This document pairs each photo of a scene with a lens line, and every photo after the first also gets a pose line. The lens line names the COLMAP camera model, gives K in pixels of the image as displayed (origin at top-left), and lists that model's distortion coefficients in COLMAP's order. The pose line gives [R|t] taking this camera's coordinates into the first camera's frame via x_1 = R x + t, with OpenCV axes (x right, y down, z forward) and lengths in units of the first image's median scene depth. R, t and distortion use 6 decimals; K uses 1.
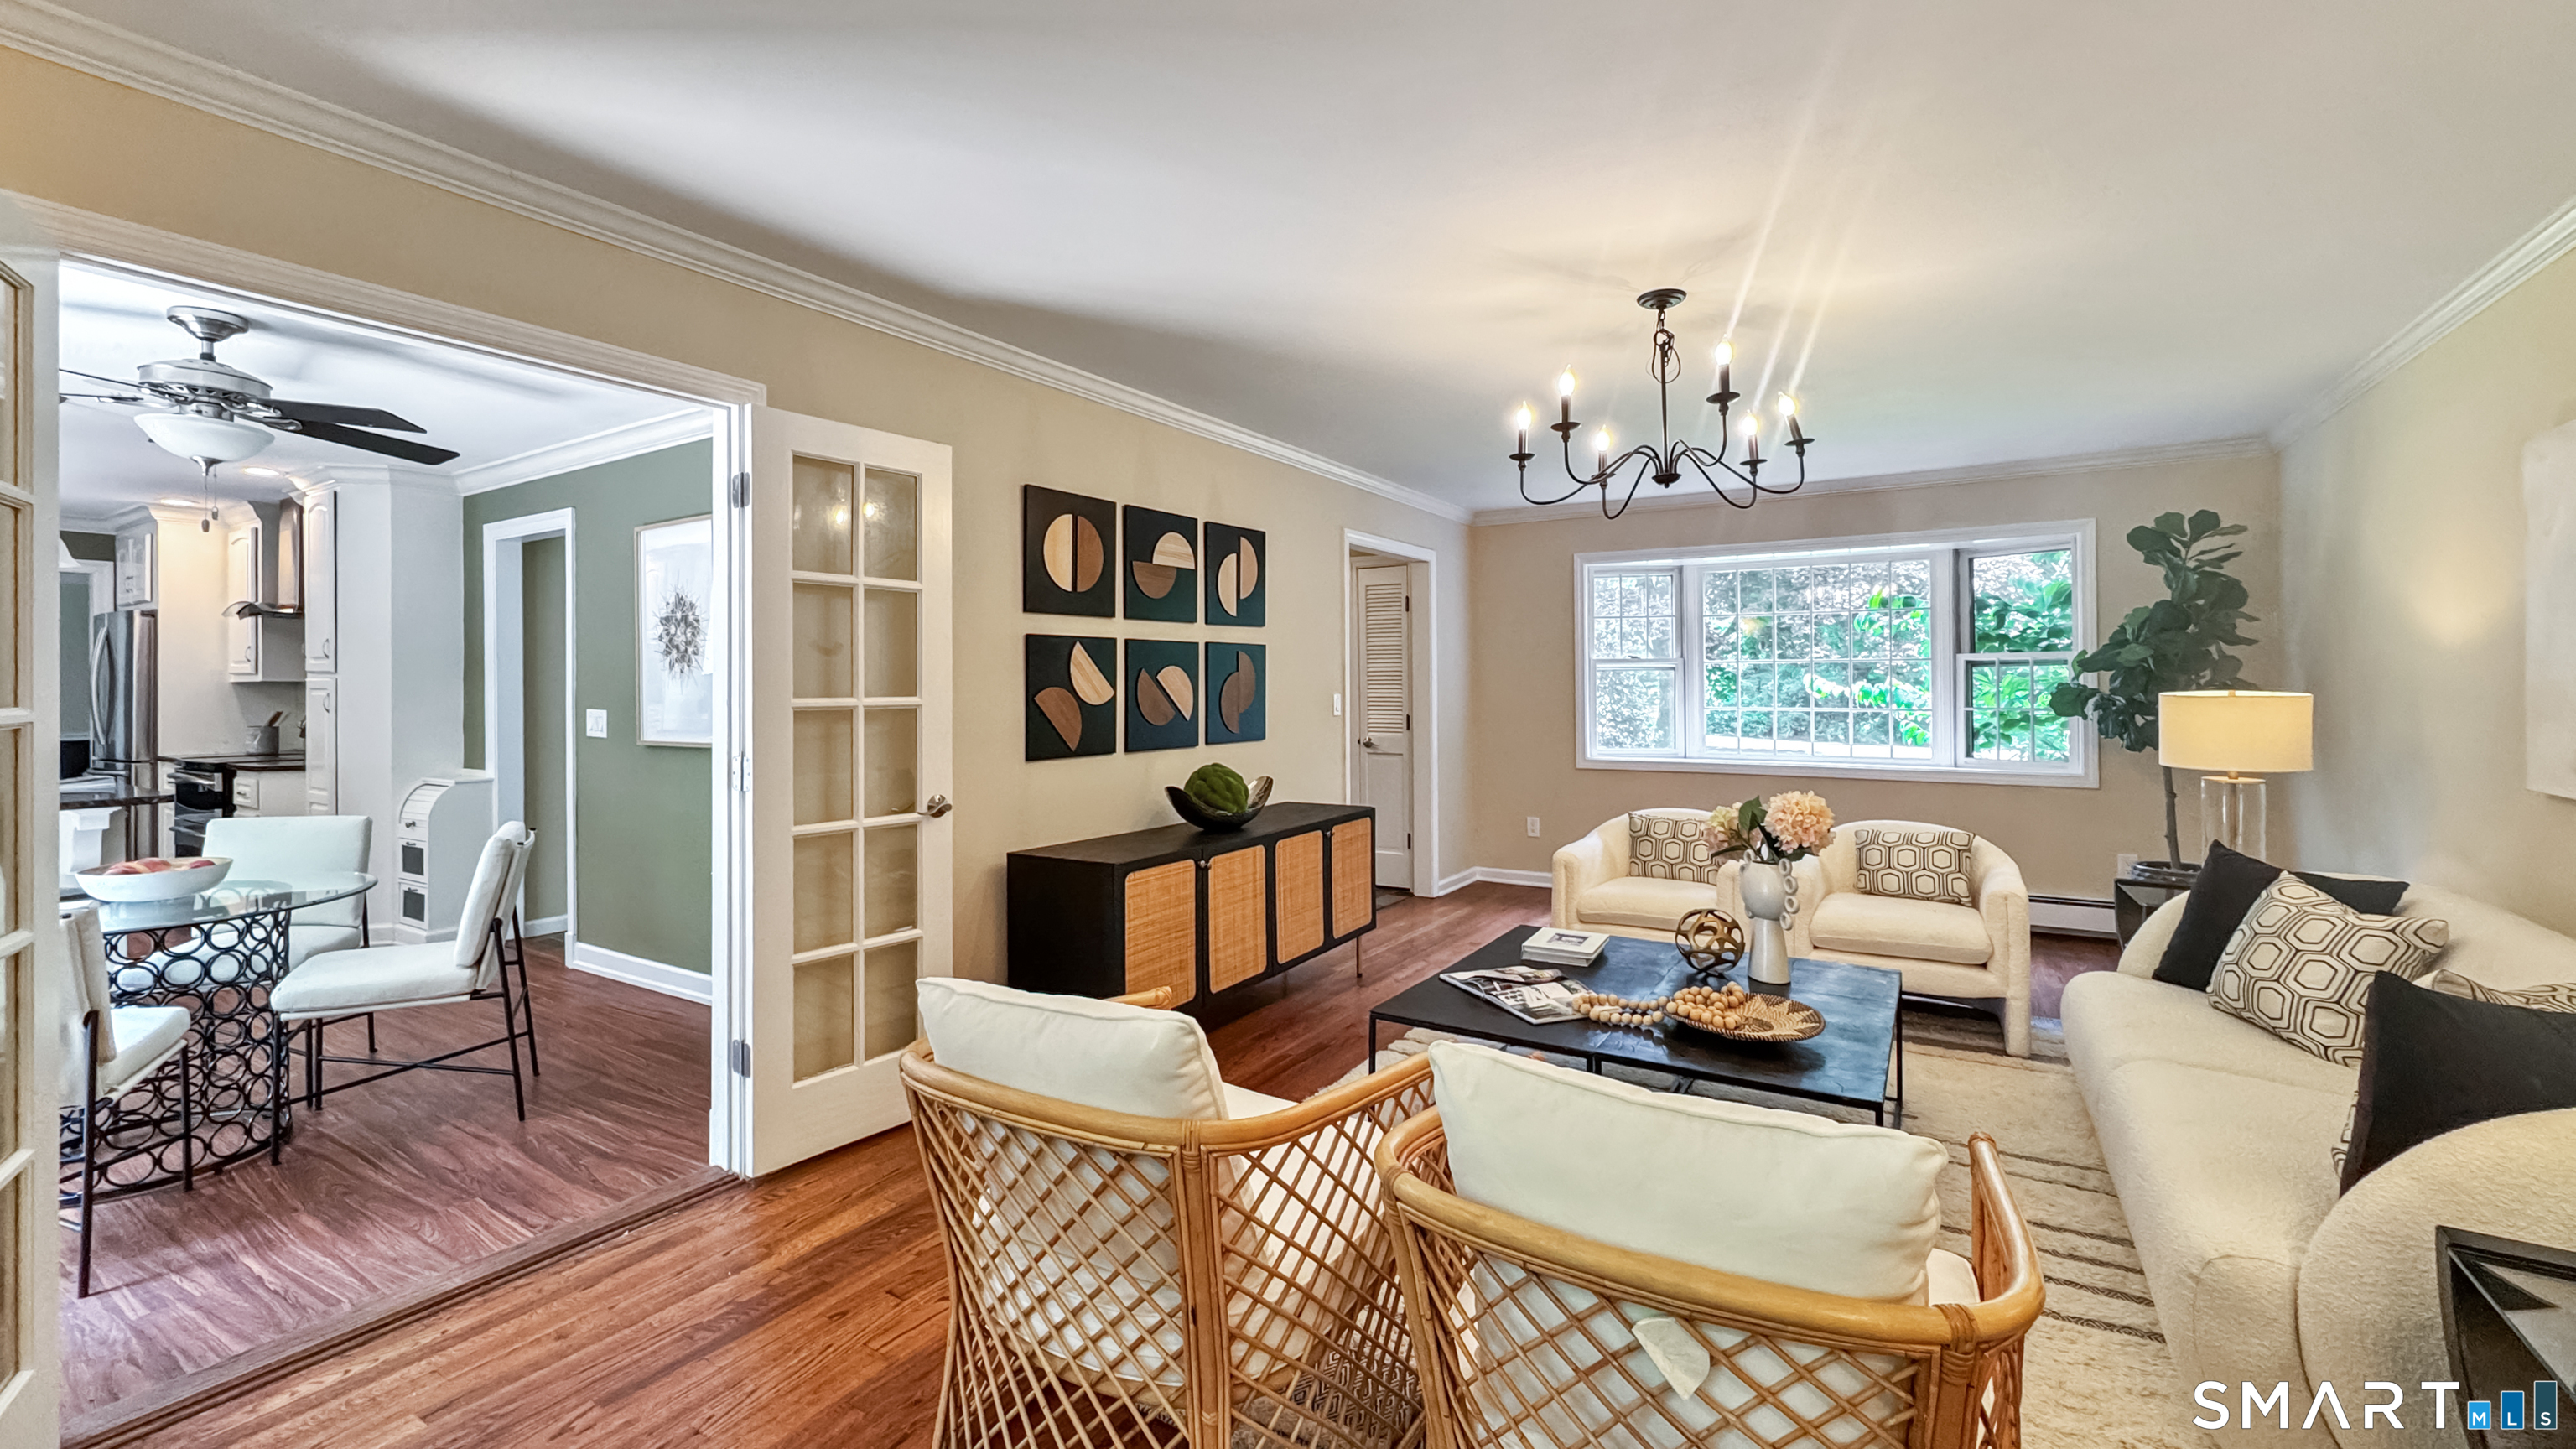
lens RADIAL K [[1072.9, 0, 1294.9], [0, 1072.9, 671.4], [0, 0, 1]] dist [-0.013095, -0.000136]
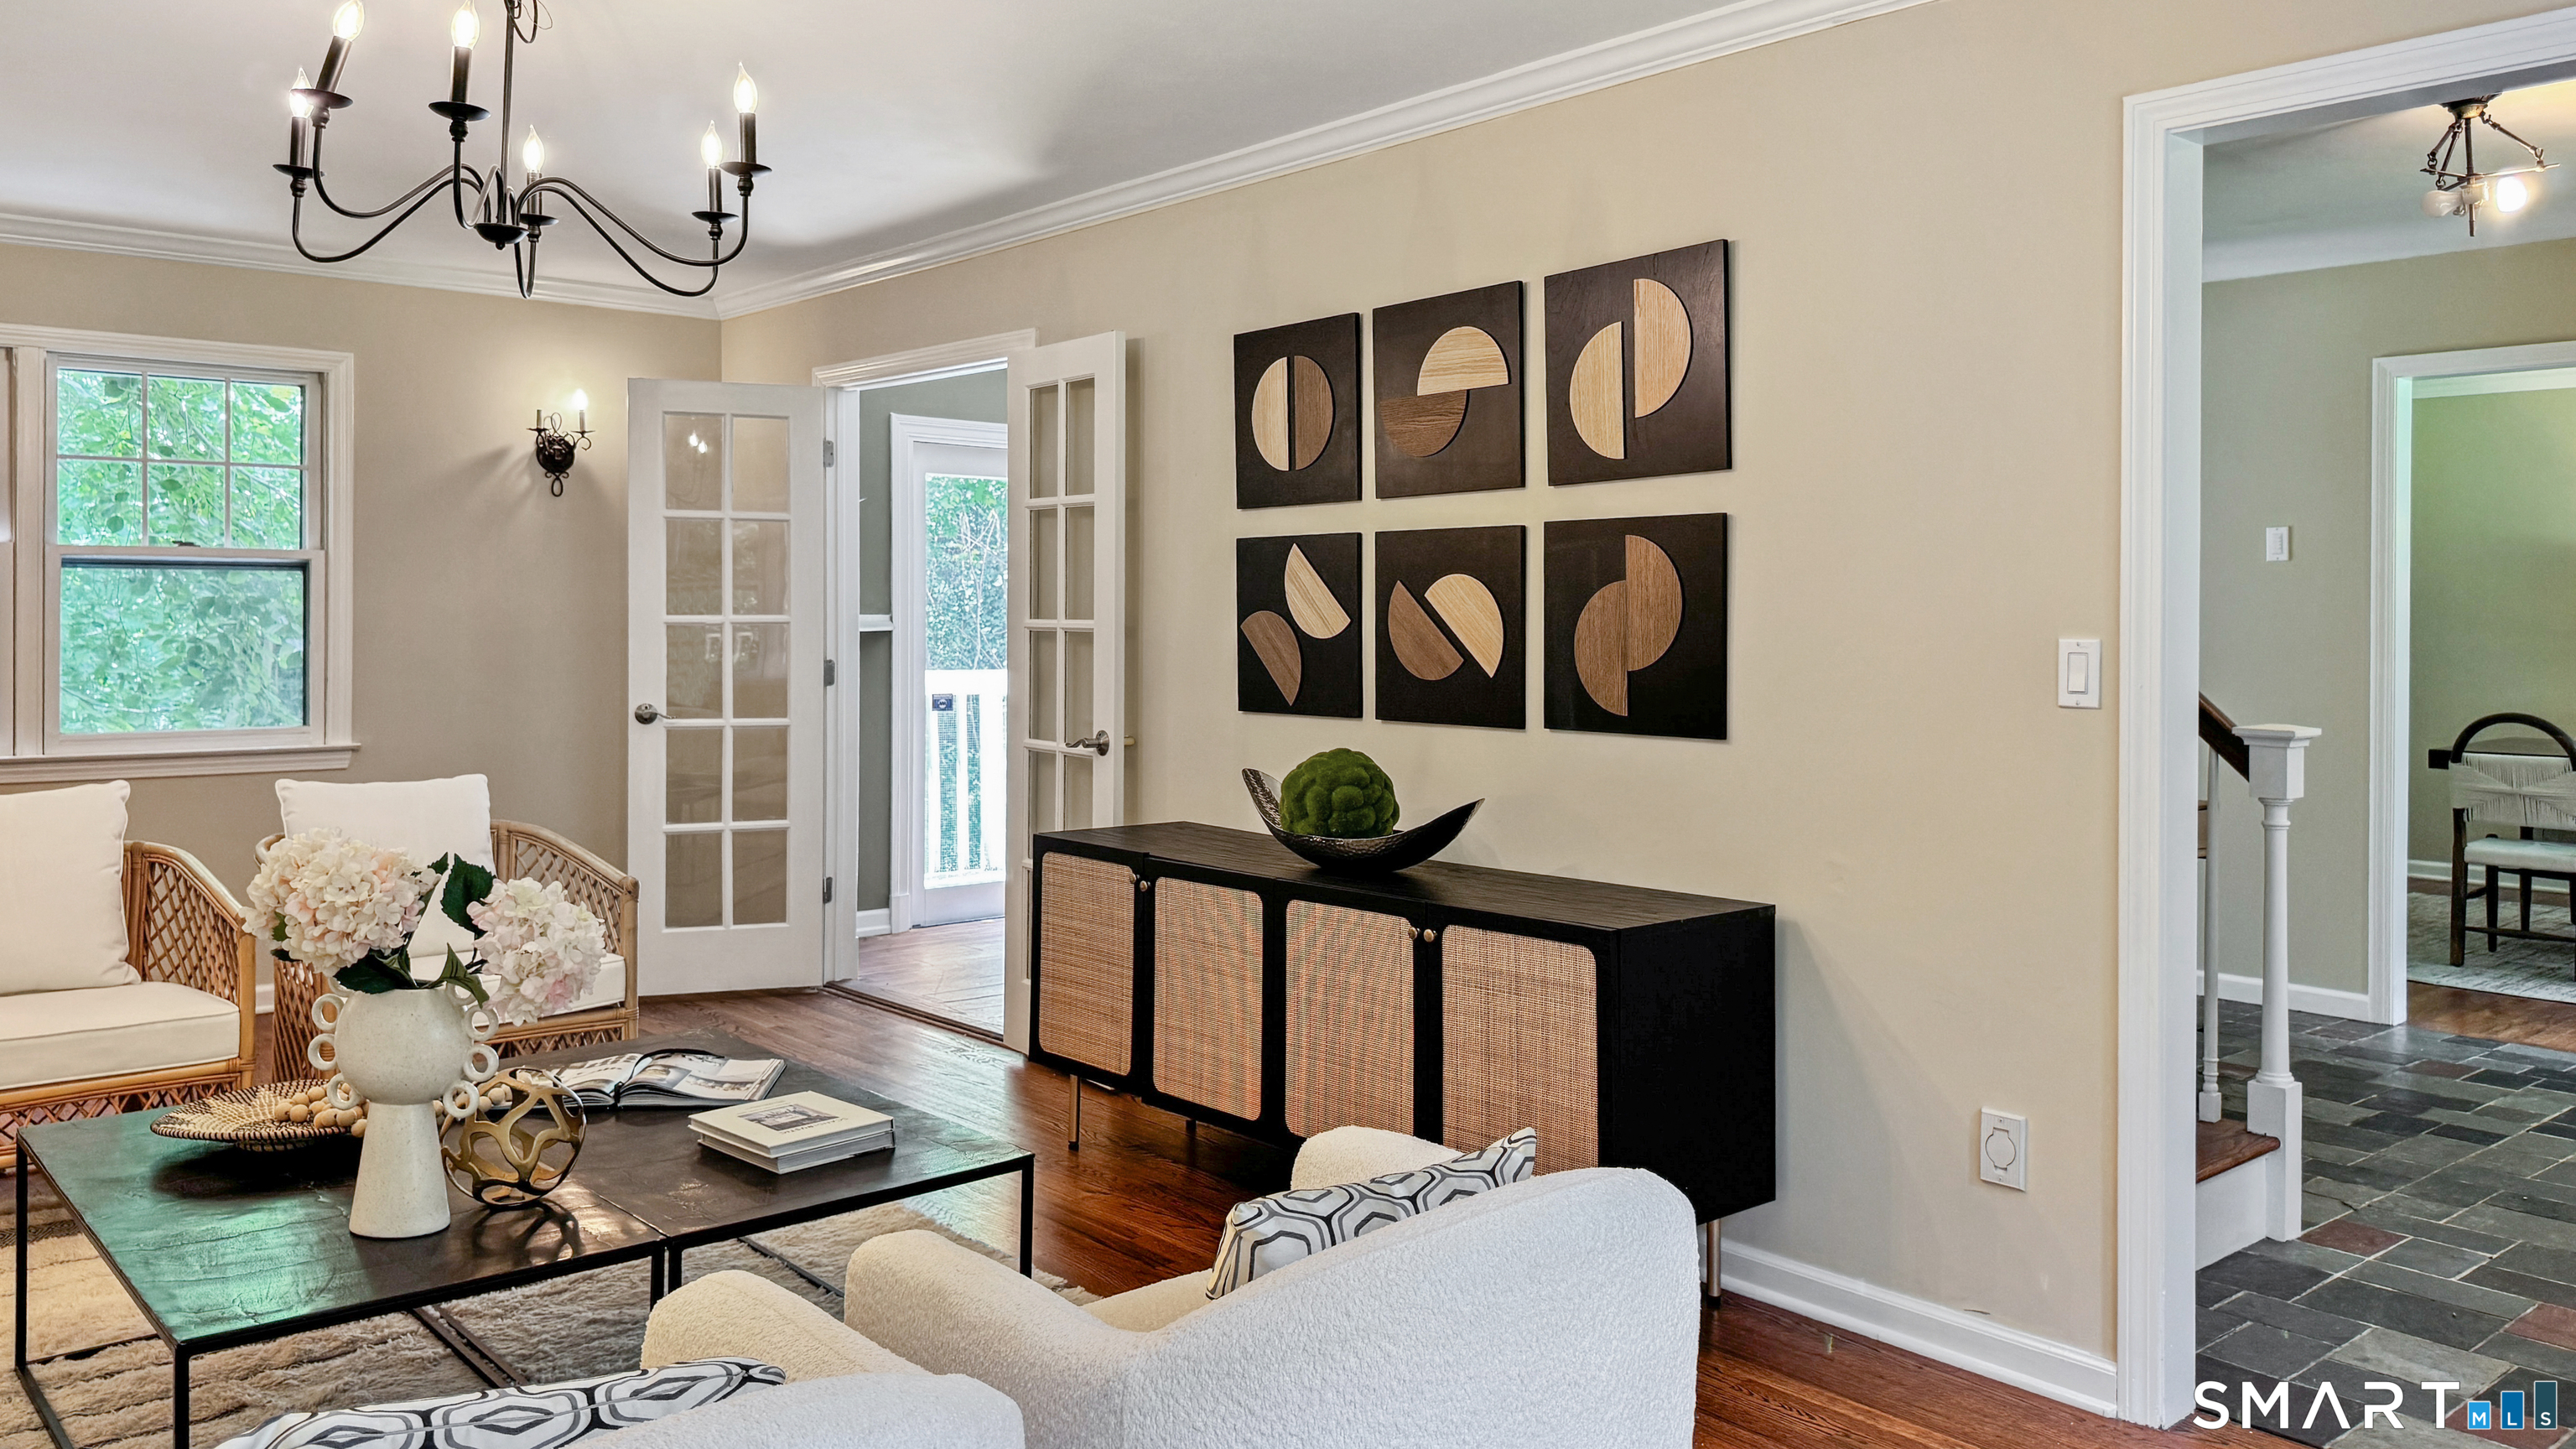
lens RADIAL K [[1840.2, 0, 1356.7], [0, 1840.2, 681.8], [0, 0, 1]] dist [0.065523, -0.109830]
pose [[-0.279290, 0.040241, -0.959363, 0.844964], [0.009000, 0.999187, 0.039292, 0.012966], [0.960165, 0.002340, -0.279426, 1.276568]]
